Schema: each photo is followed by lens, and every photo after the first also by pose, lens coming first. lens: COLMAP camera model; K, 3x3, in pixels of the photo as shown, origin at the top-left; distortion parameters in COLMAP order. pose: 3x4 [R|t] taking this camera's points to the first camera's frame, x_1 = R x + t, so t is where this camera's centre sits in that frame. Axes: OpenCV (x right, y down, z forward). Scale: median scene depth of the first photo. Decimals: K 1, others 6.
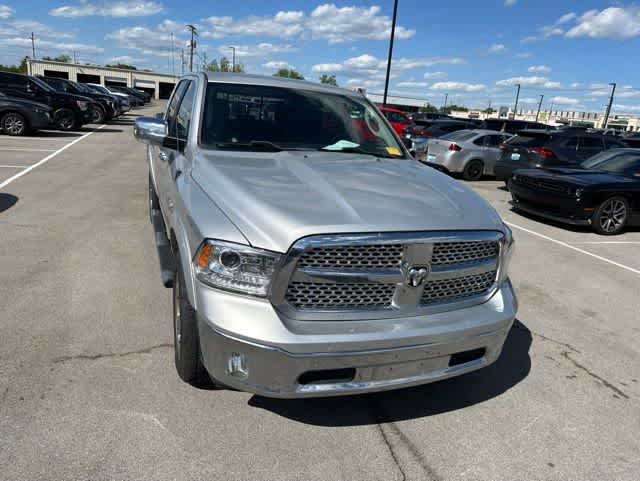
lens RADIAL K [[453.1, 0, 317.5], [0, 453.1, 240.4], [0, 0, 1]] dist [0.027525, -0.029764]
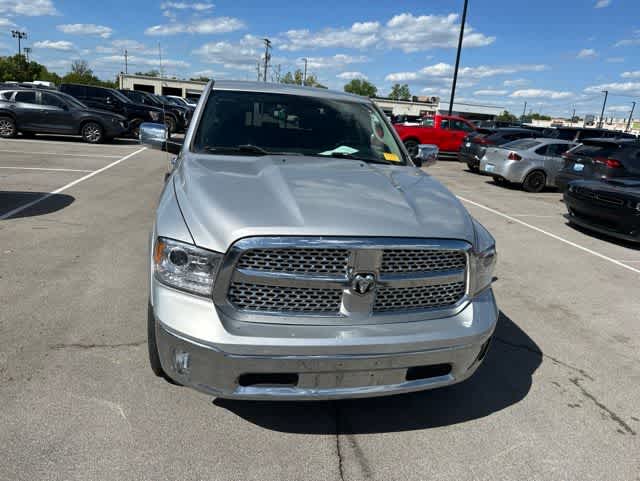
lens RADIAL K [[453.1, 0, 318.7], [0, 453.1, 239.3], [0, 0, 1]] dist [0.027525, -0.029764]
pose [[0.988199, 0.034704, -0.149195, 0.148829], [-0.038001, 0.999091, -0.019302, 0.004438], [0.148389, 0.024744, 0.988619, 0.015572]]
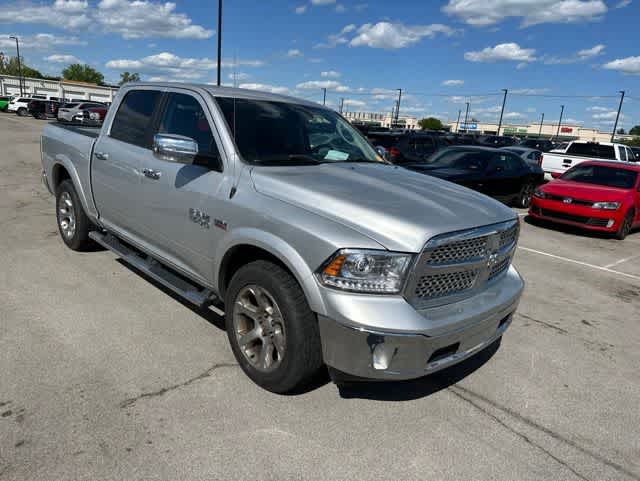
lens RADIAL K [[453.1, 0, 315.6], [0, 453.1, 239.8], [0, 0, 1]] dist [0.027525, -0.029764]
pose [[0.919886, -0.106591, 0.377423, -0.394208], [0.107086, 0.994054, 0.019740, -0.030068], [-0.377283, 0.022258, 0.925831, 0.006339]]
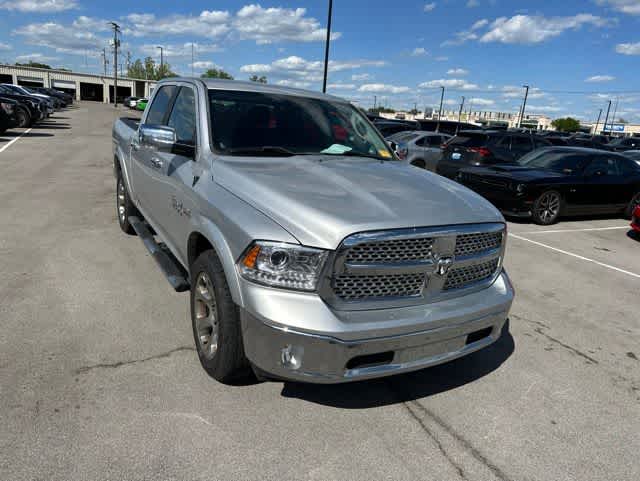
lens RADIAL K [[453.1, 0, 316.8], [0, 453.1, 241.8], [0, 0, 1]] dist [0.027525, -0.029764]
pose [[0.989163, -0.043348, 0.140280, -0.138779], [0.043238, 0.999057, 0.003832, 0.001263], [-0.140314, 0.002275, 0.990104, -0.039982]]
